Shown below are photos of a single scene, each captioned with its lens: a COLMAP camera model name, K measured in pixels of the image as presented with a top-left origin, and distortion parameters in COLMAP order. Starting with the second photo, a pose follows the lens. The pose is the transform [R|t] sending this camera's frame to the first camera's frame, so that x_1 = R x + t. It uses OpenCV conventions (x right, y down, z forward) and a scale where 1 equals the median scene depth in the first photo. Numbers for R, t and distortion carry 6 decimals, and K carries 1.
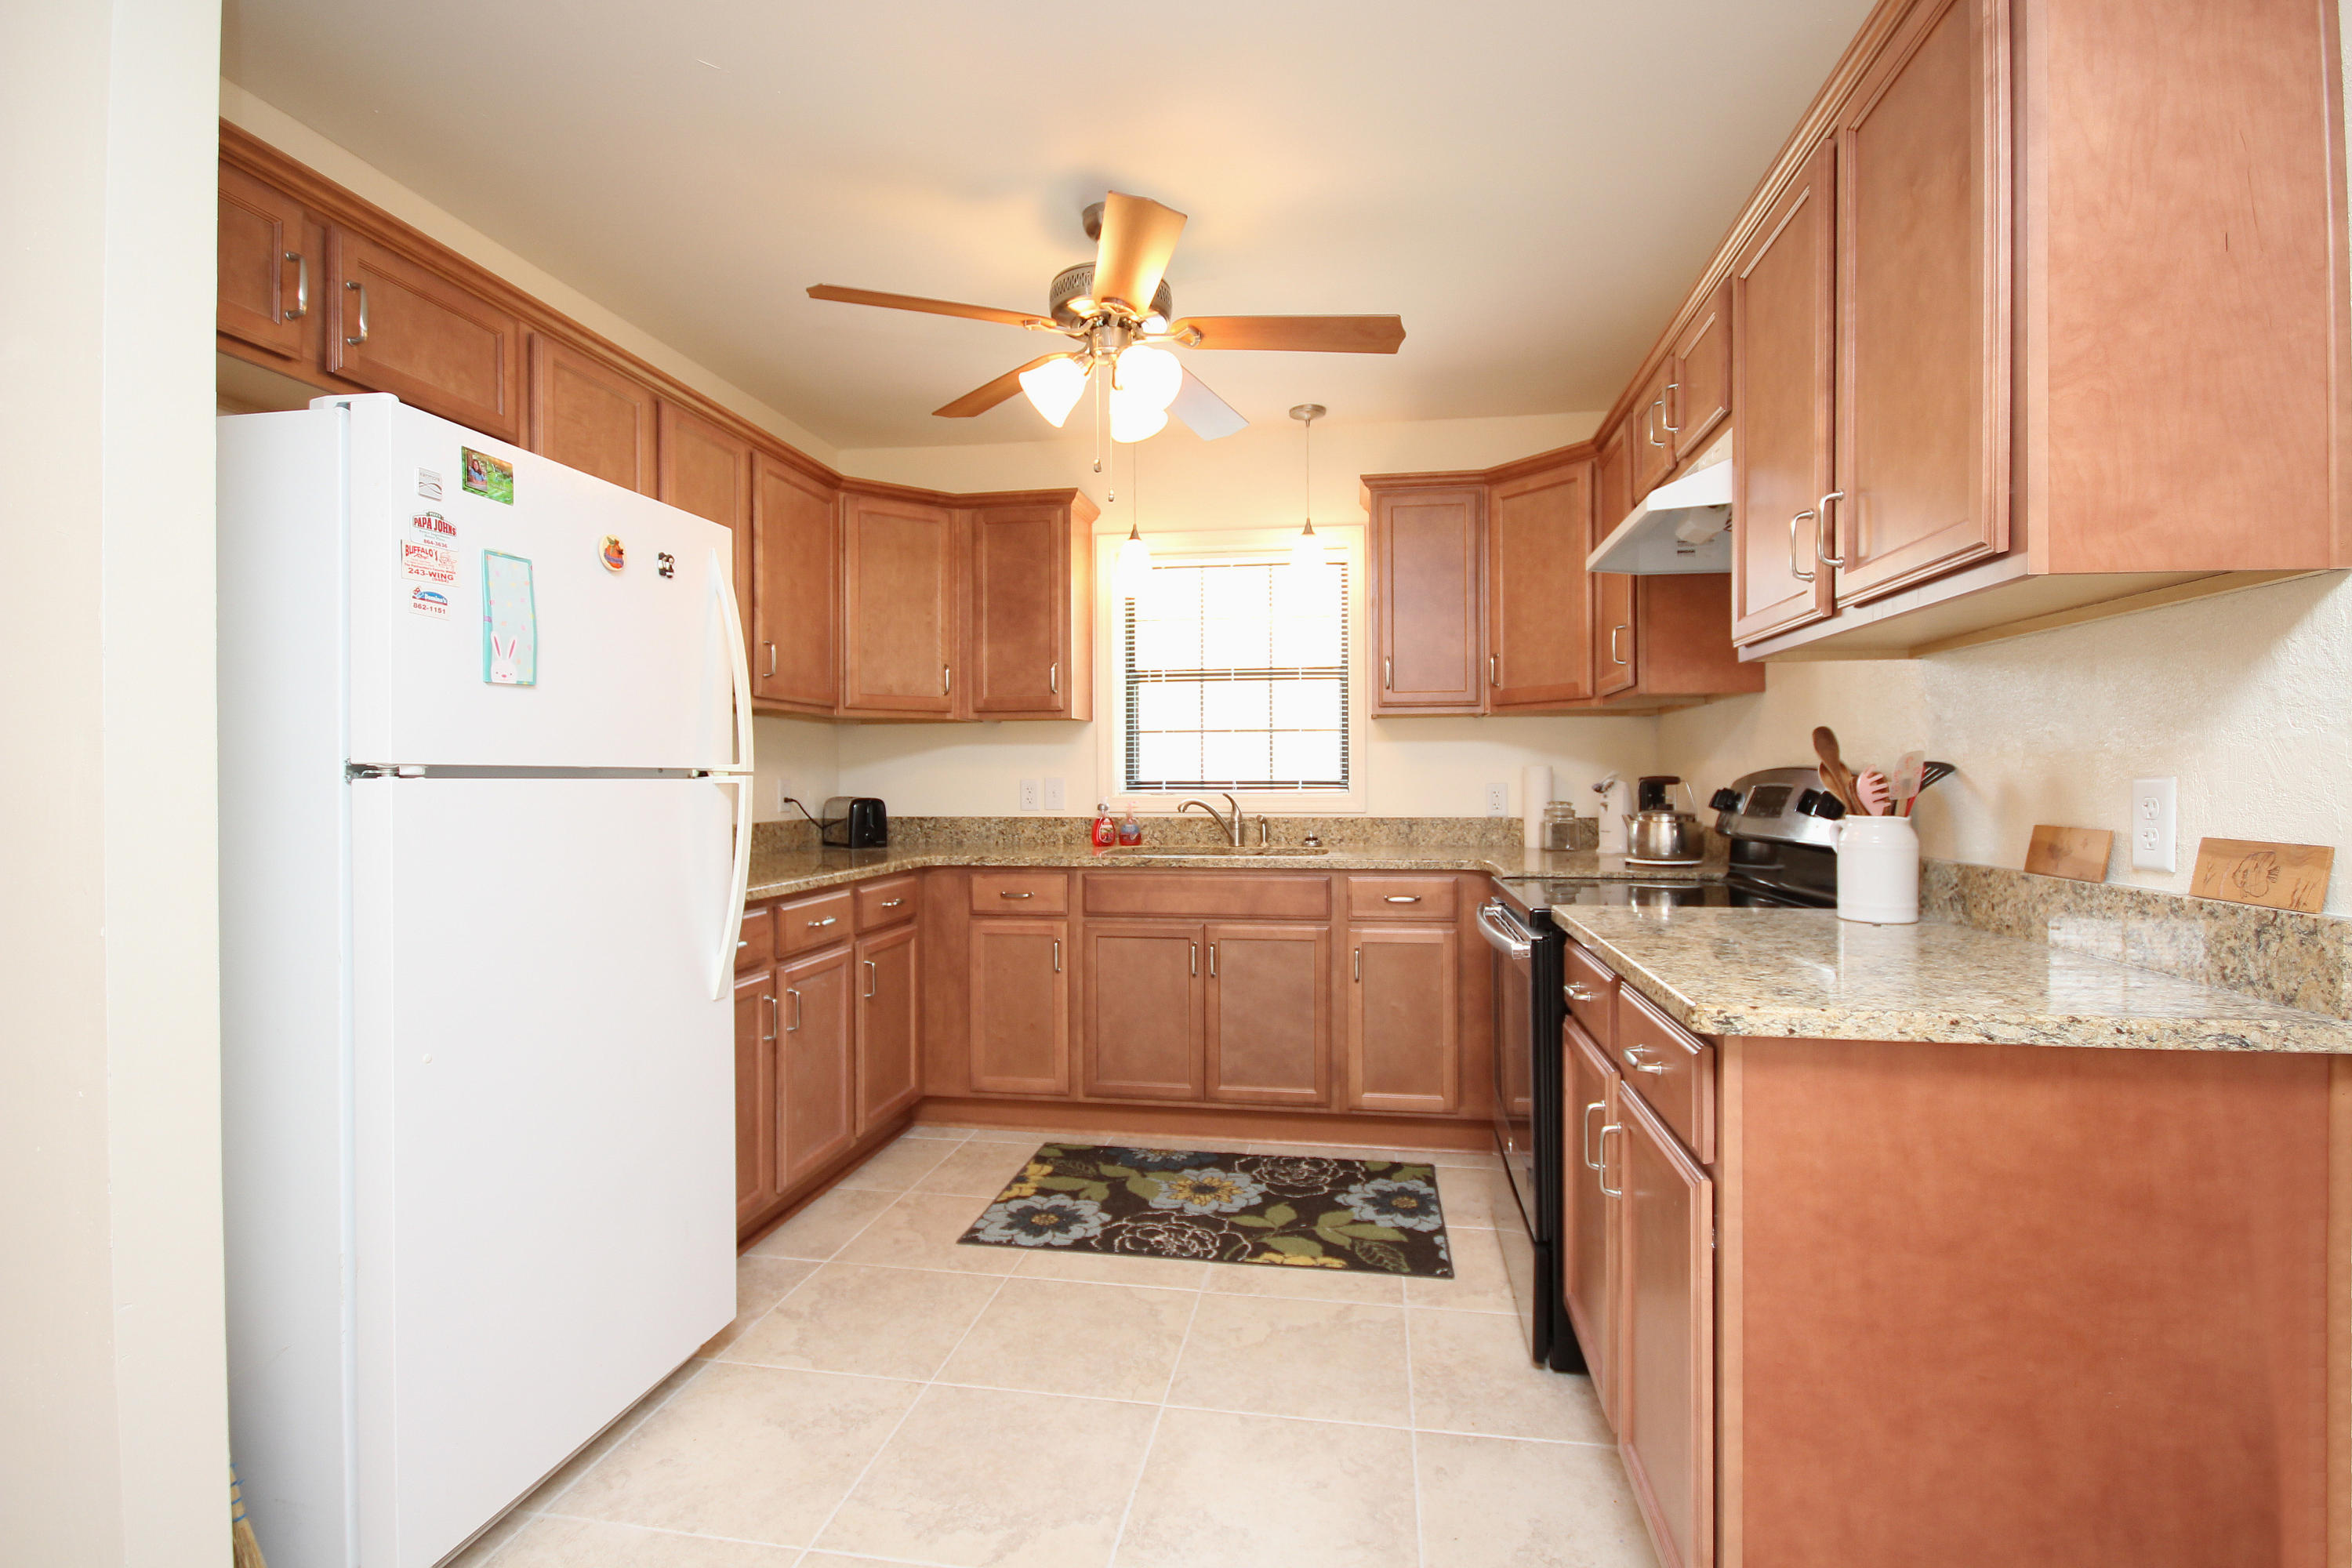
lens RADIAL K [[1096.2, 0, 1179.3], [0, 1096.2, 778.7], [0, 0, 1]] dist [-0.001866, -0.000686]
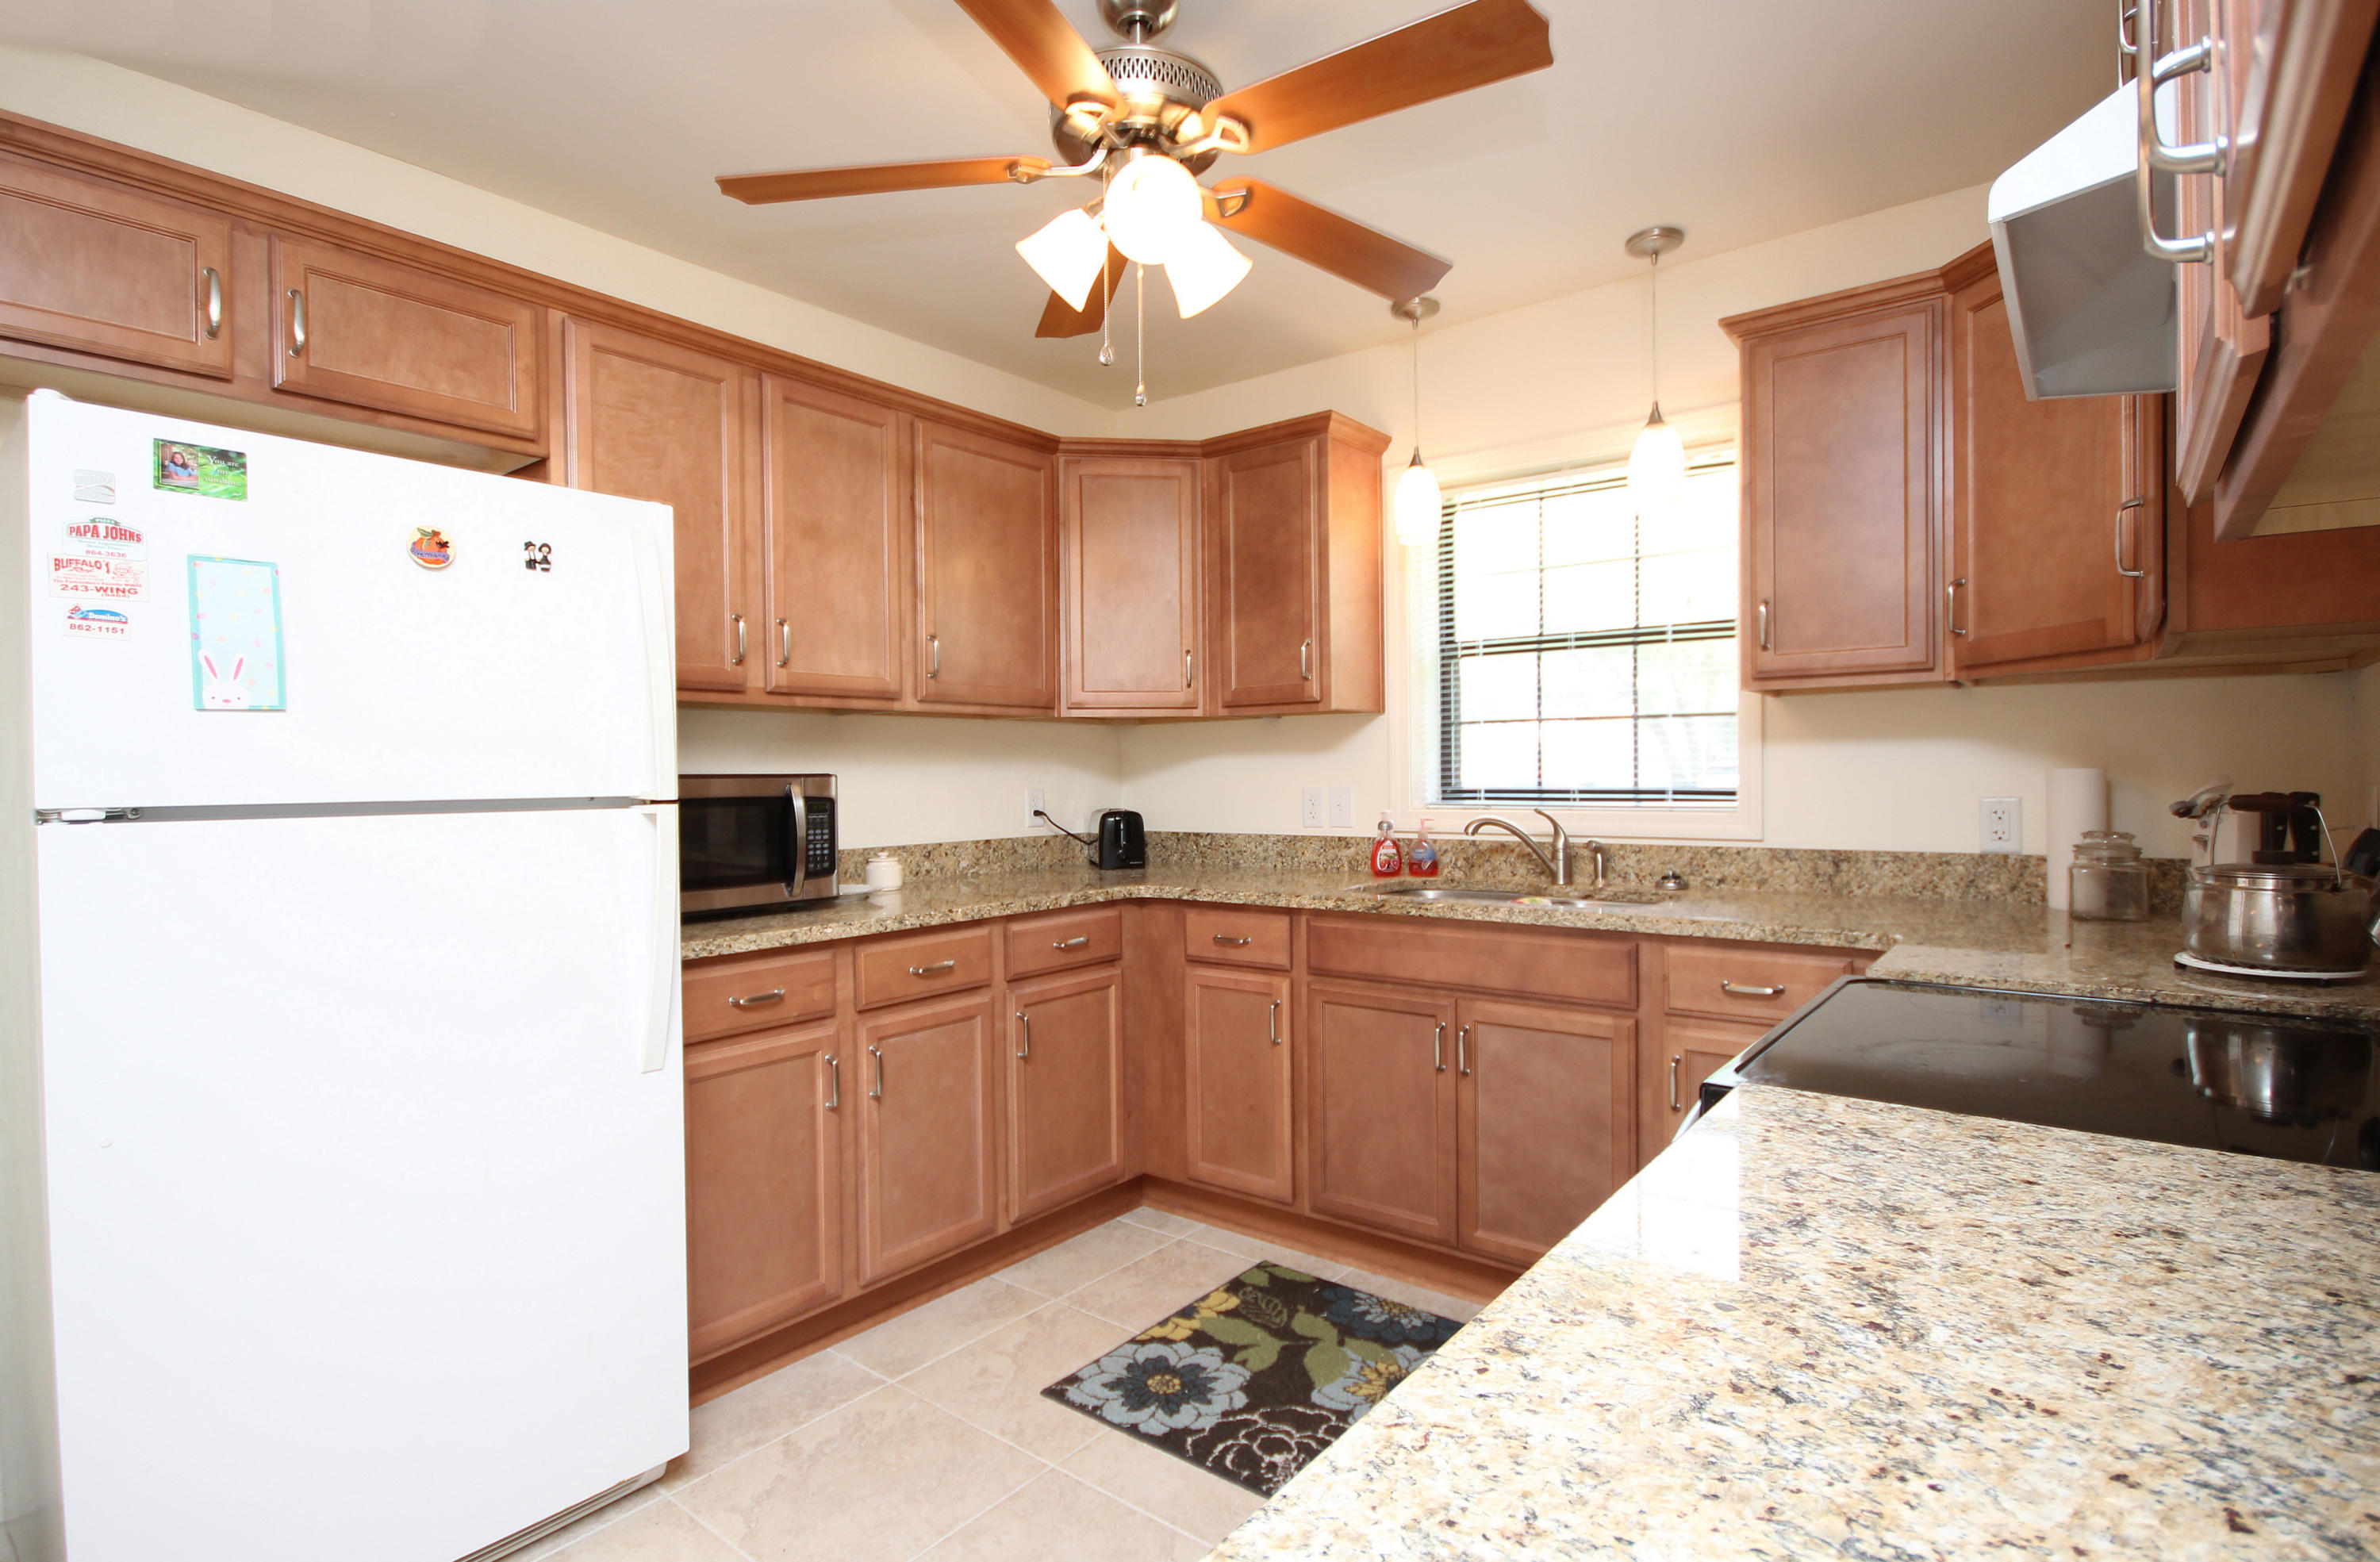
lens RADIAL K [[1154.3, 0, 1192.4], [0, 1154.3, 788.9], [0, 0, 1]] dist [-0.002116, -0.001814]
pose [[0.879246, 0.000030, -0.476369, 0.222874], [0.008638, 0.999835, 0.016006, -0.015349], [0.476291, -0.018188, 0.879100, 0.263480]]
